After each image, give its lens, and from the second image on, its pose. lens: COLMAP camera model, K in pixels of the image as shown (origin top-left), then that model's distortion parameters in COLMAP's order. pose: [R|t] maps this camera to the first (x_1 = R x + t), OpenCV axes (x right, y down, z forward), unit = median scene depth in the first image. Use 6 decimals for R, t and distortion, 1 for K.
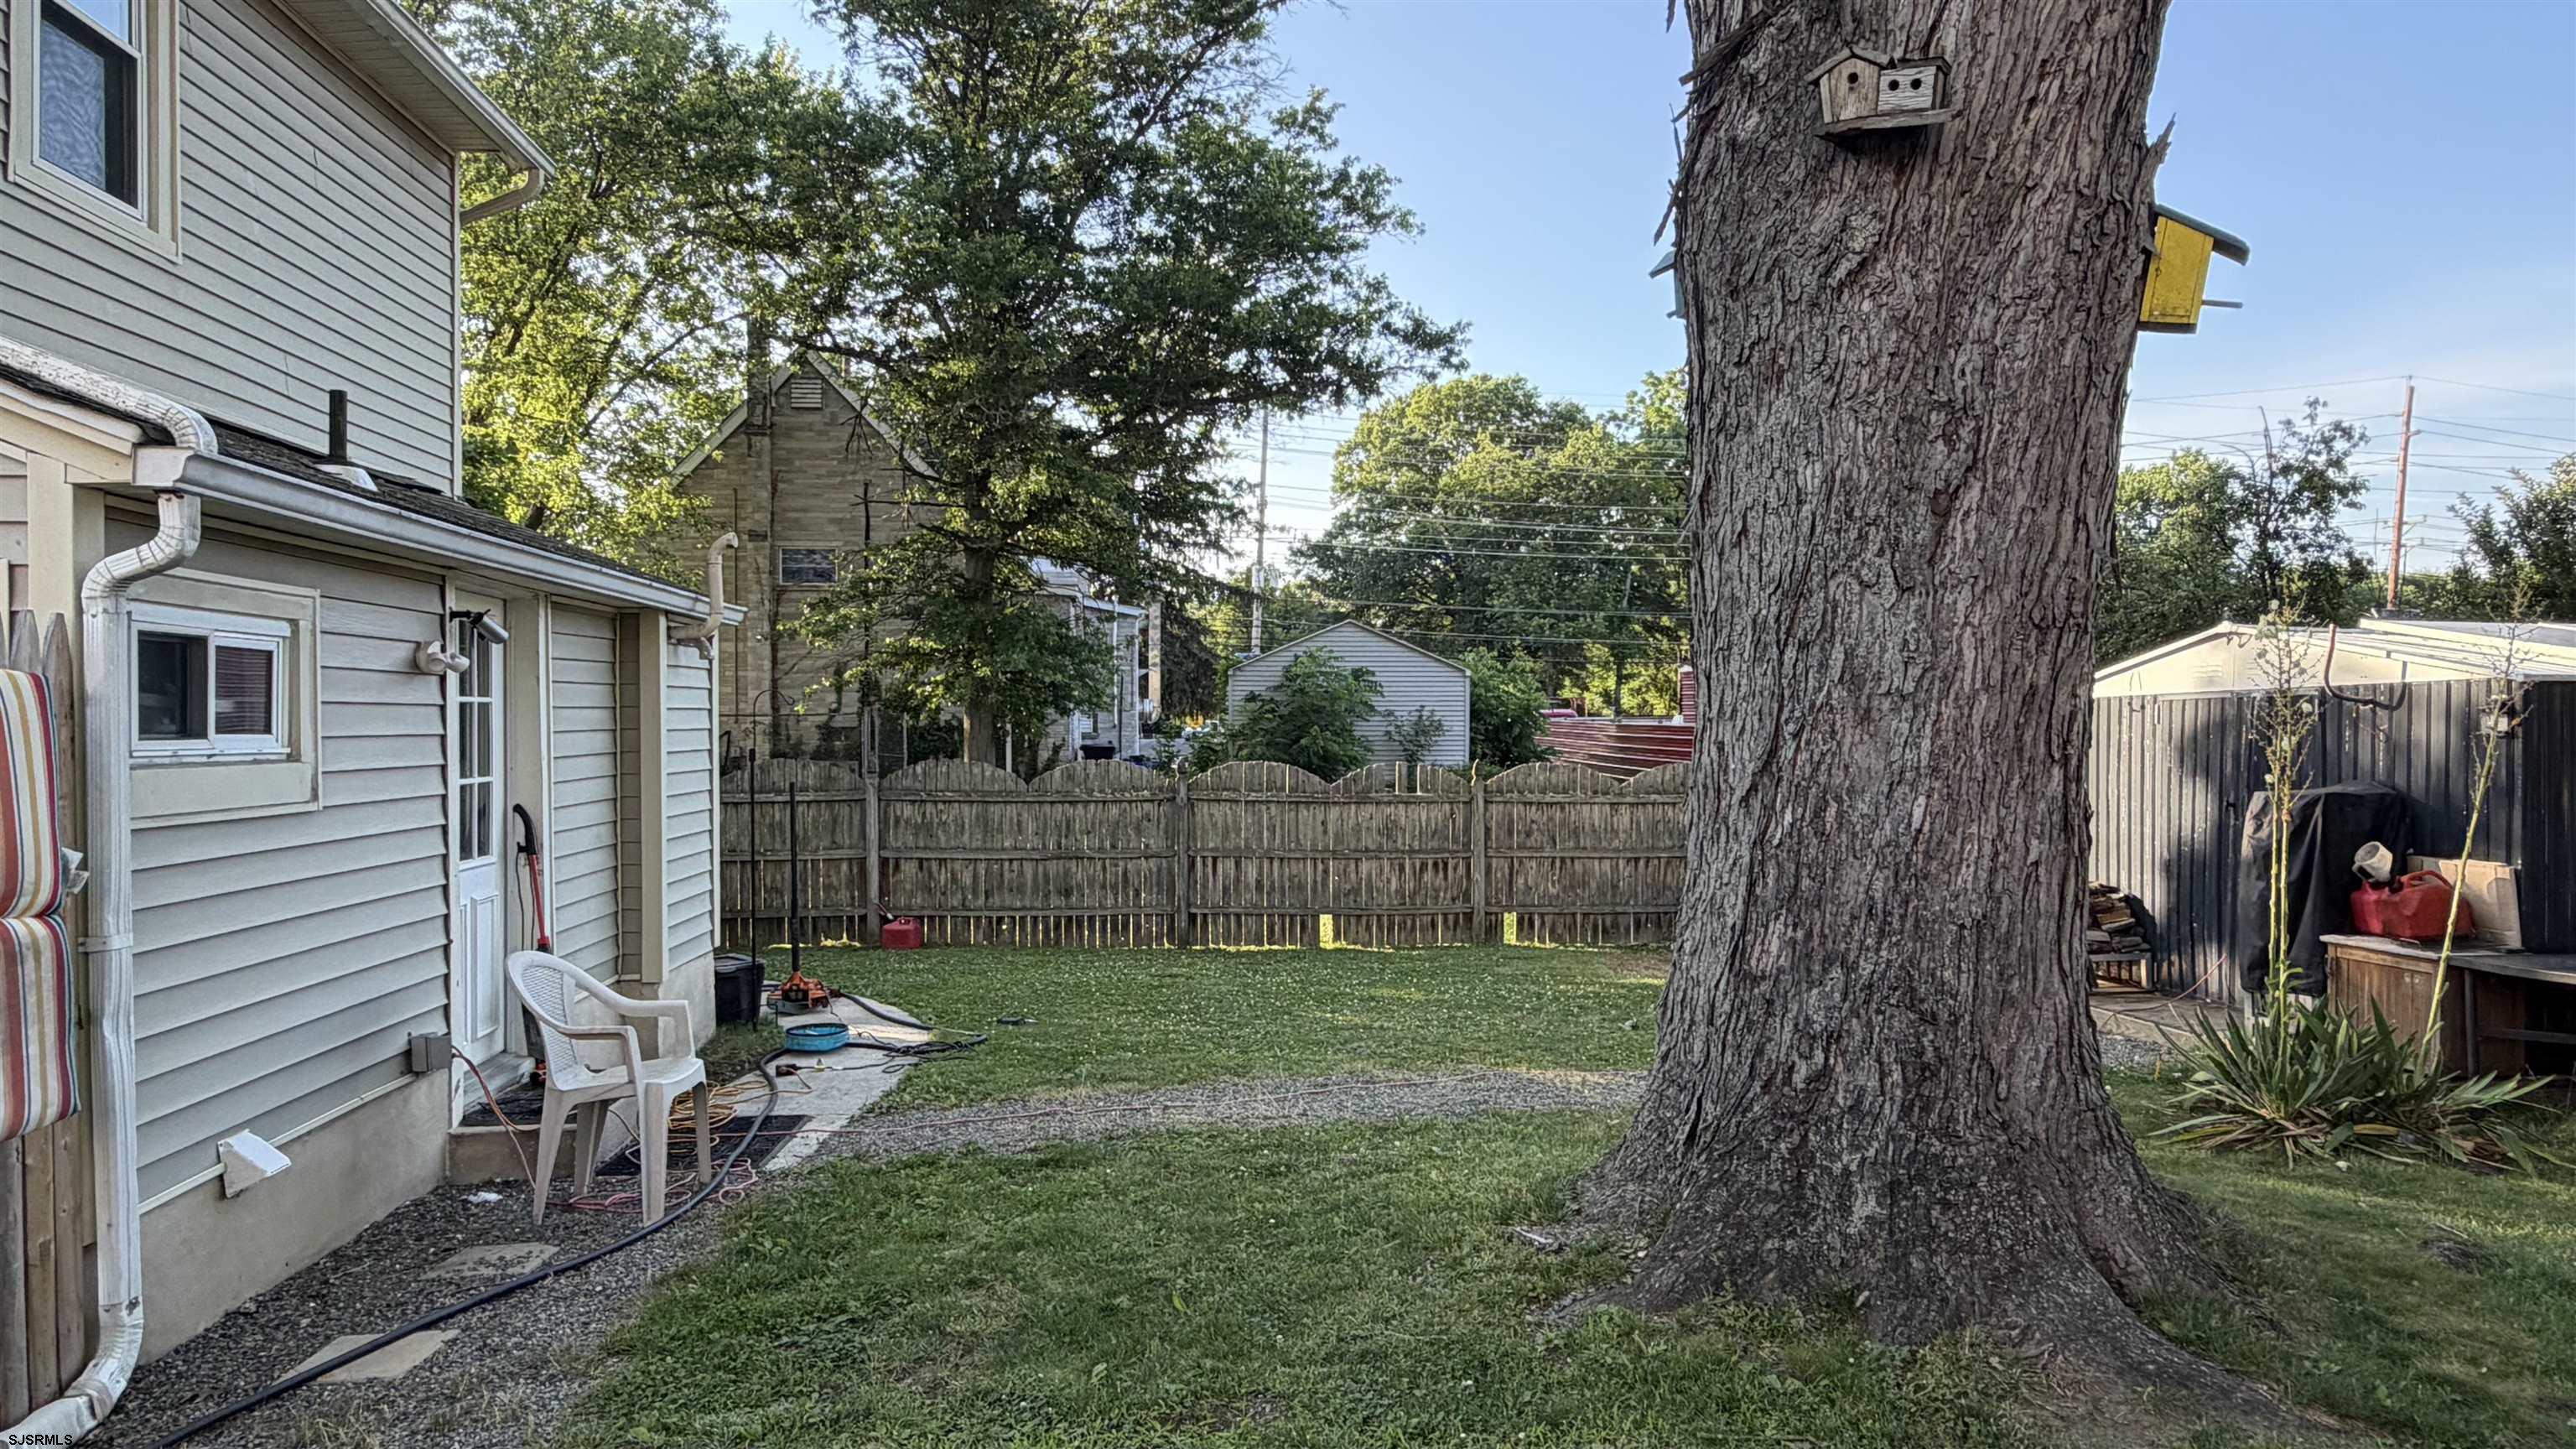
lens RADIAL K [[1627.2, 0, 1282.8], [0, 1627.2, 744.9], [0, 0, 1]] dist [0.003641, -0.003393]
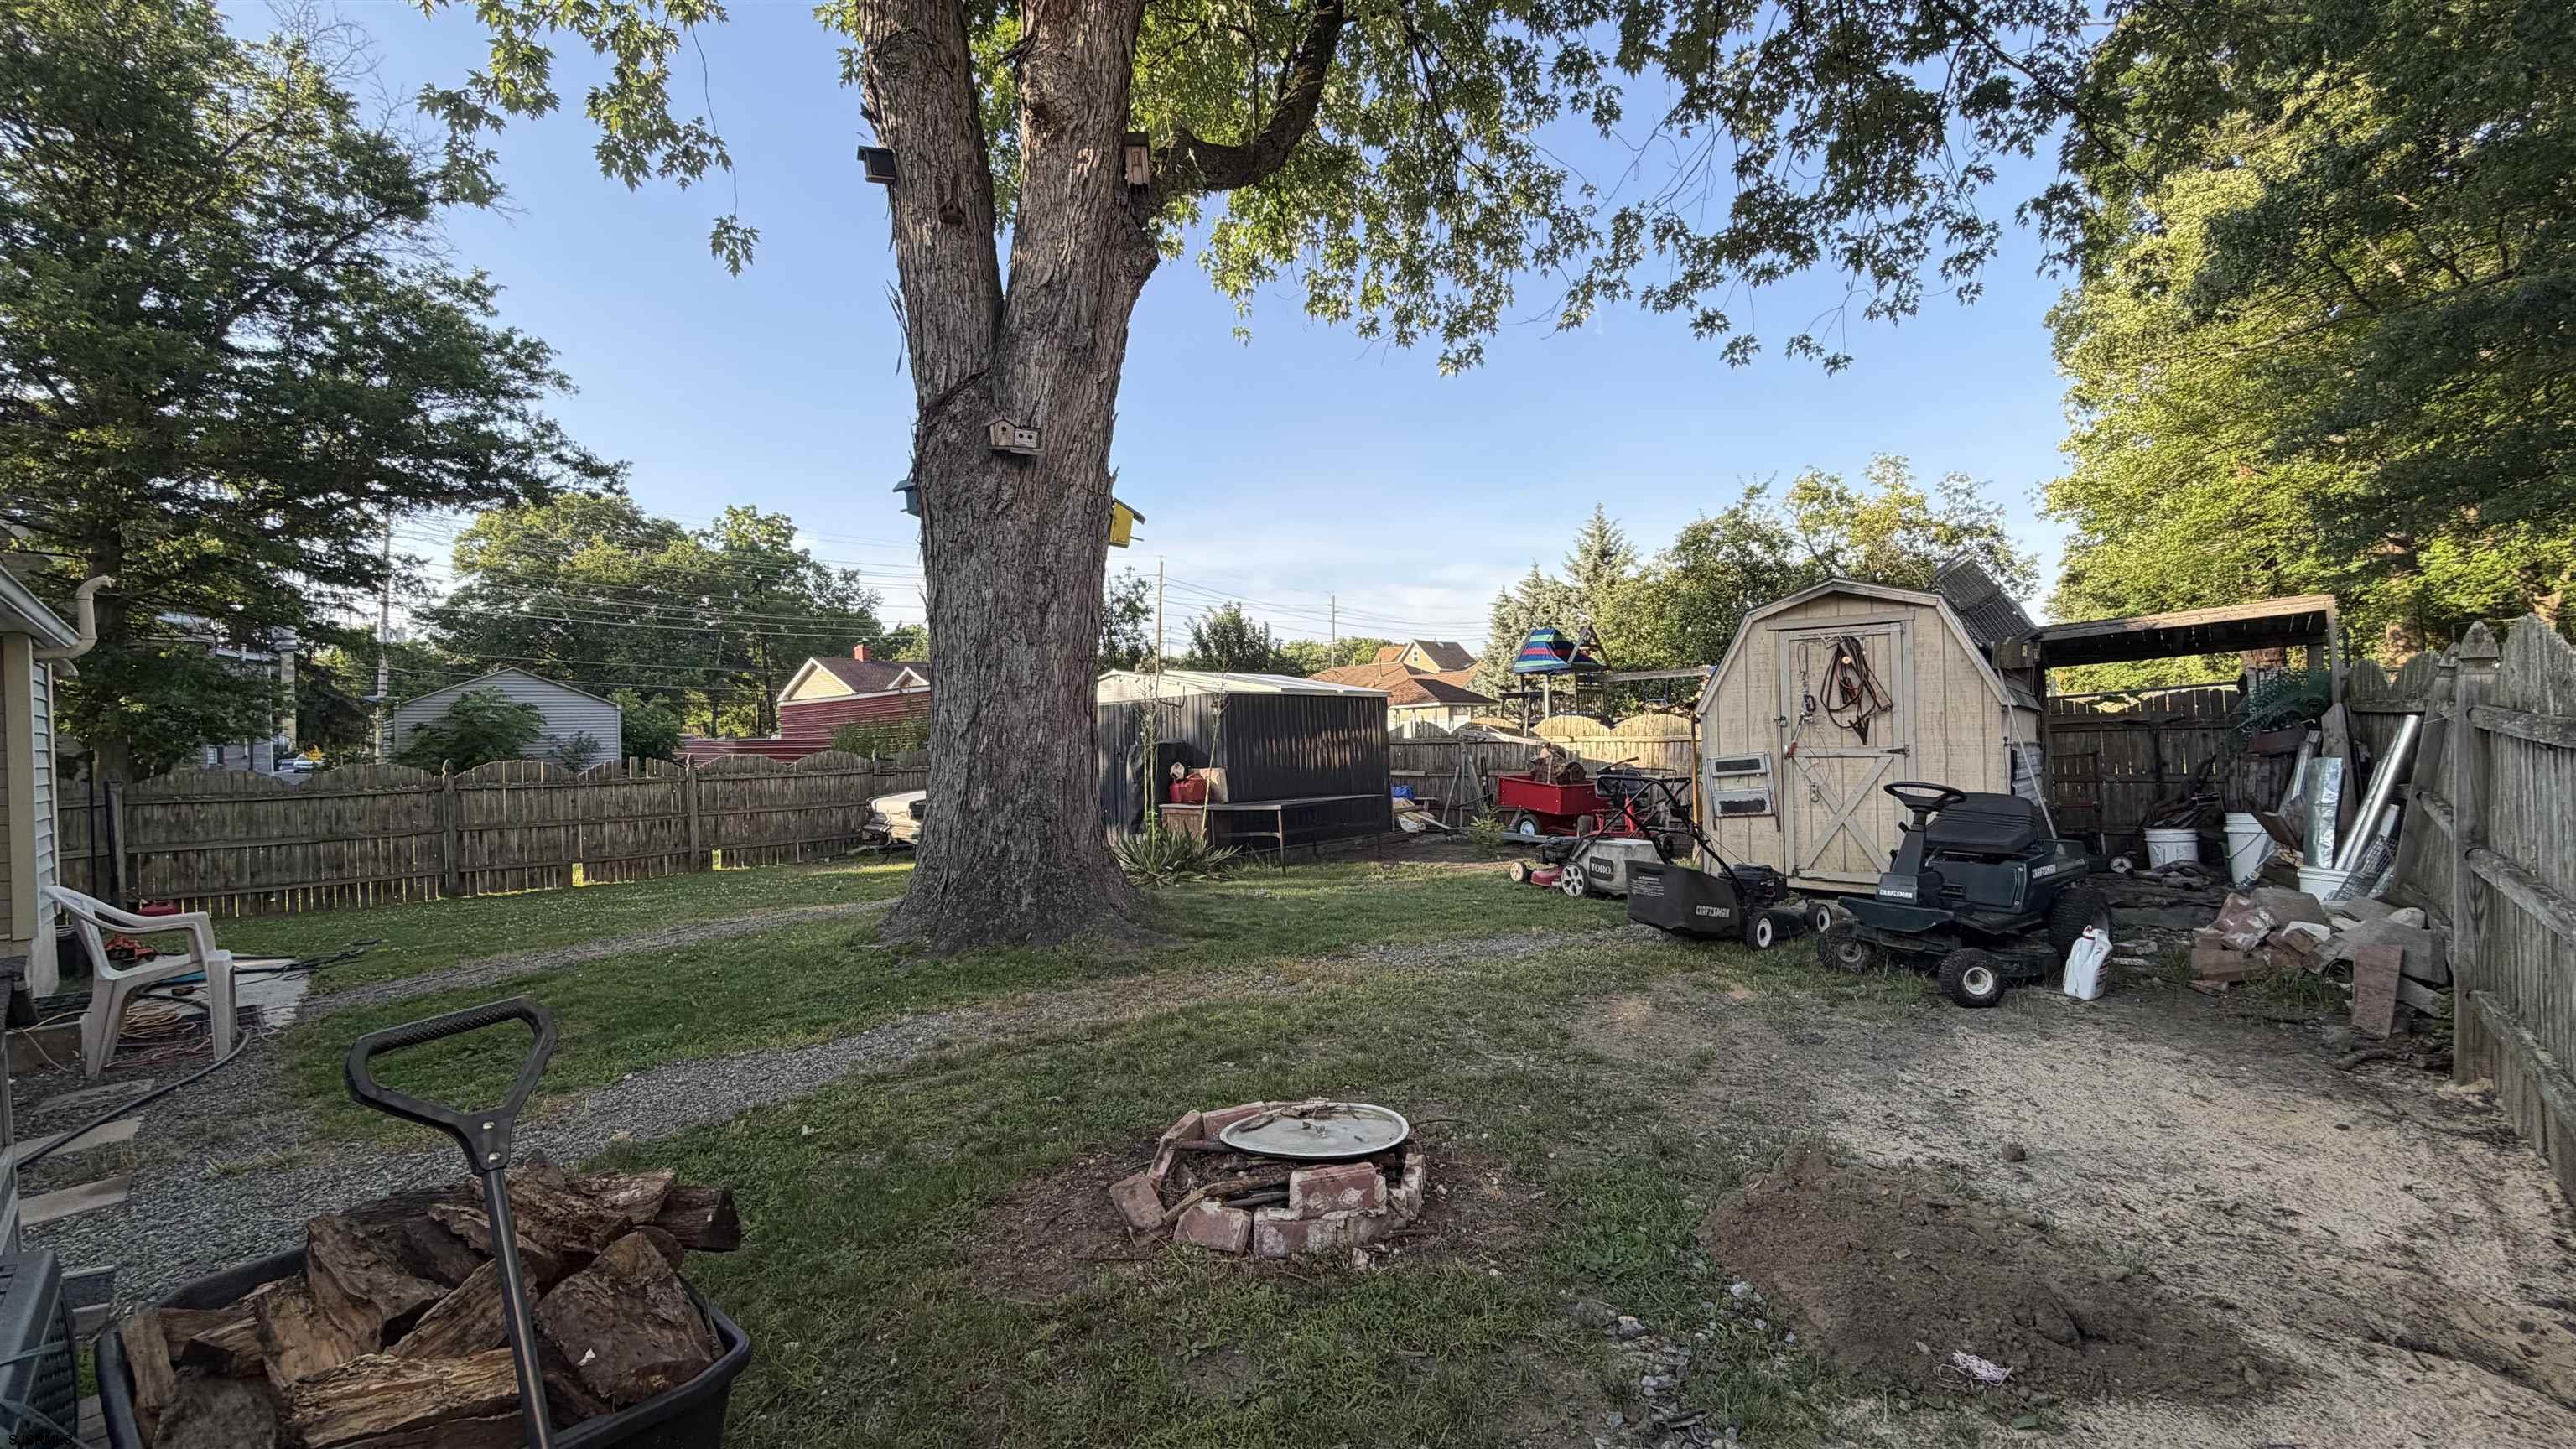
lens RADIAL K [[1025.5, 0, 1283.4], [0, 1025.5, 730.2], [0, 0, 1]] dist [0.001410, -0.000554]
pose [[0.751040, -0.021215, 0.659916, -0.101310], [0.038075, 0.999212, -0.011209, 0.018952], [-0.659158, 0.033545, 0.751256, -0.113549]]
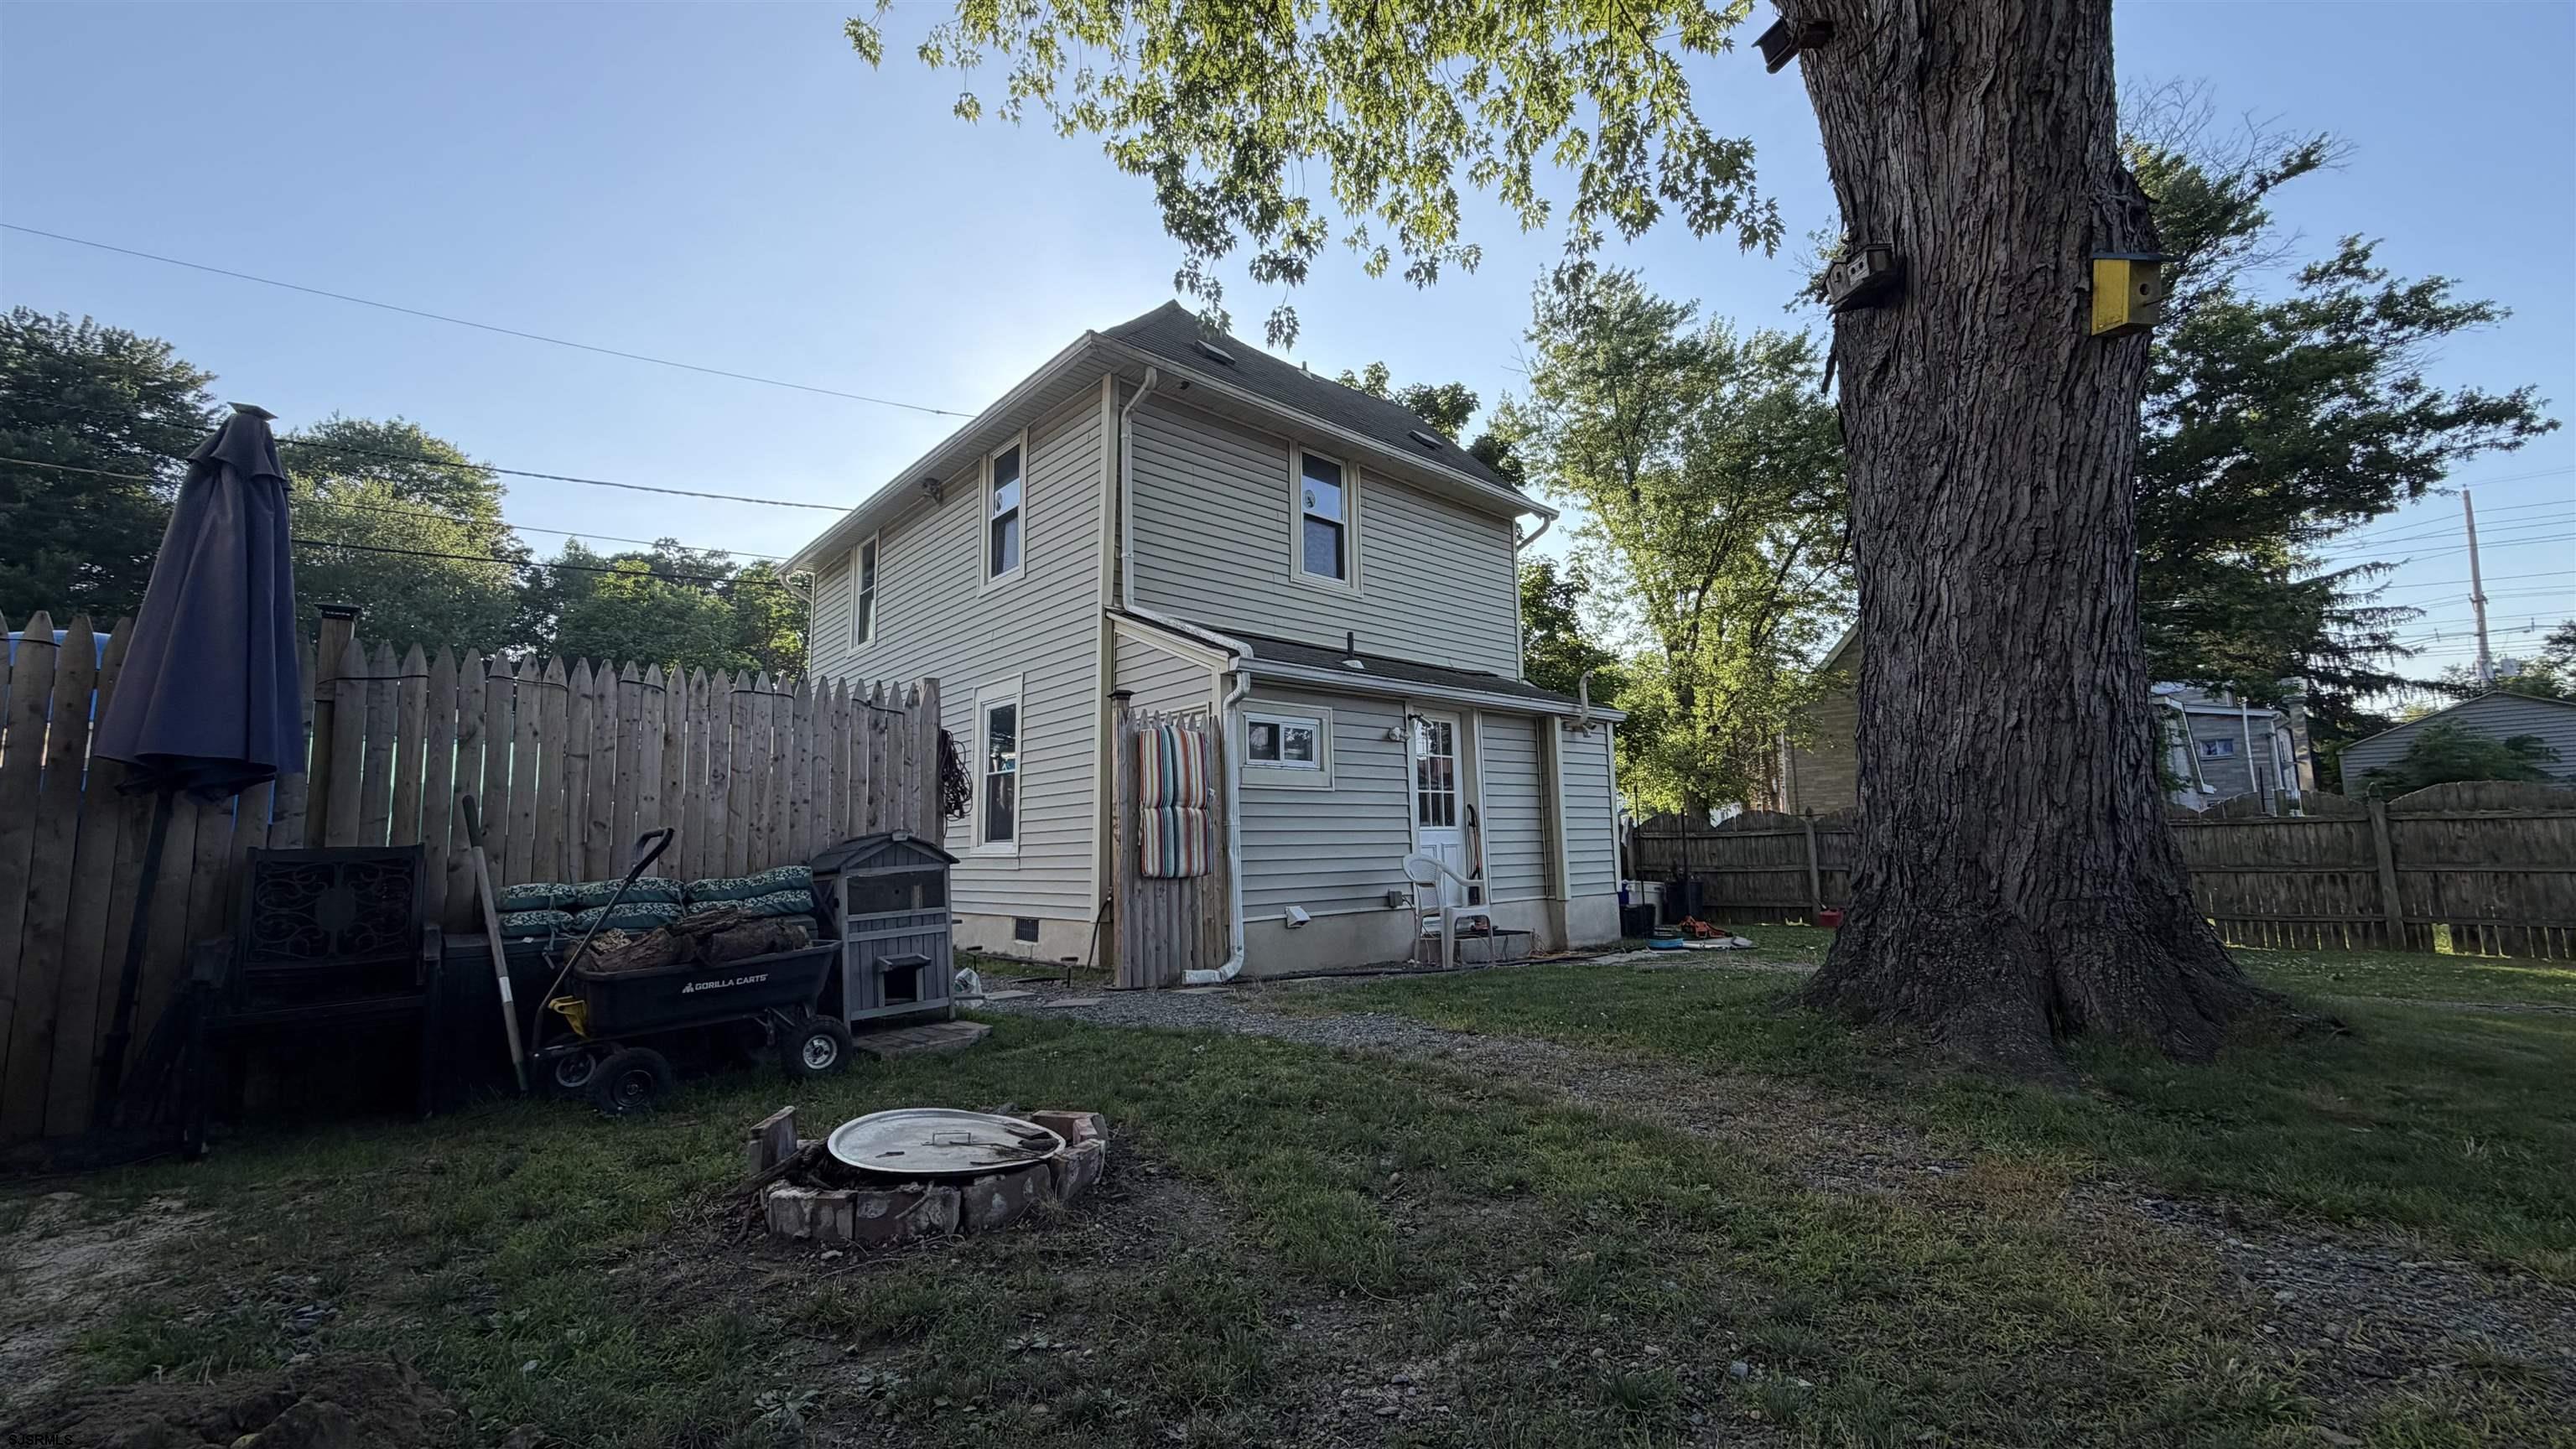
lens RADIAL K [[1028.2, 0, 1282.5], [0, 1028.2, 730.6], [0, 0, 1]] dist [-0.000256, 0.000240]
pose [[0.599250, -0.111189, -0.792803, 0.233807], [0.013553, 0.991575, -0.128822, 0.054061], [0.800448, 0.066451, 0.595708, -0.016530]]
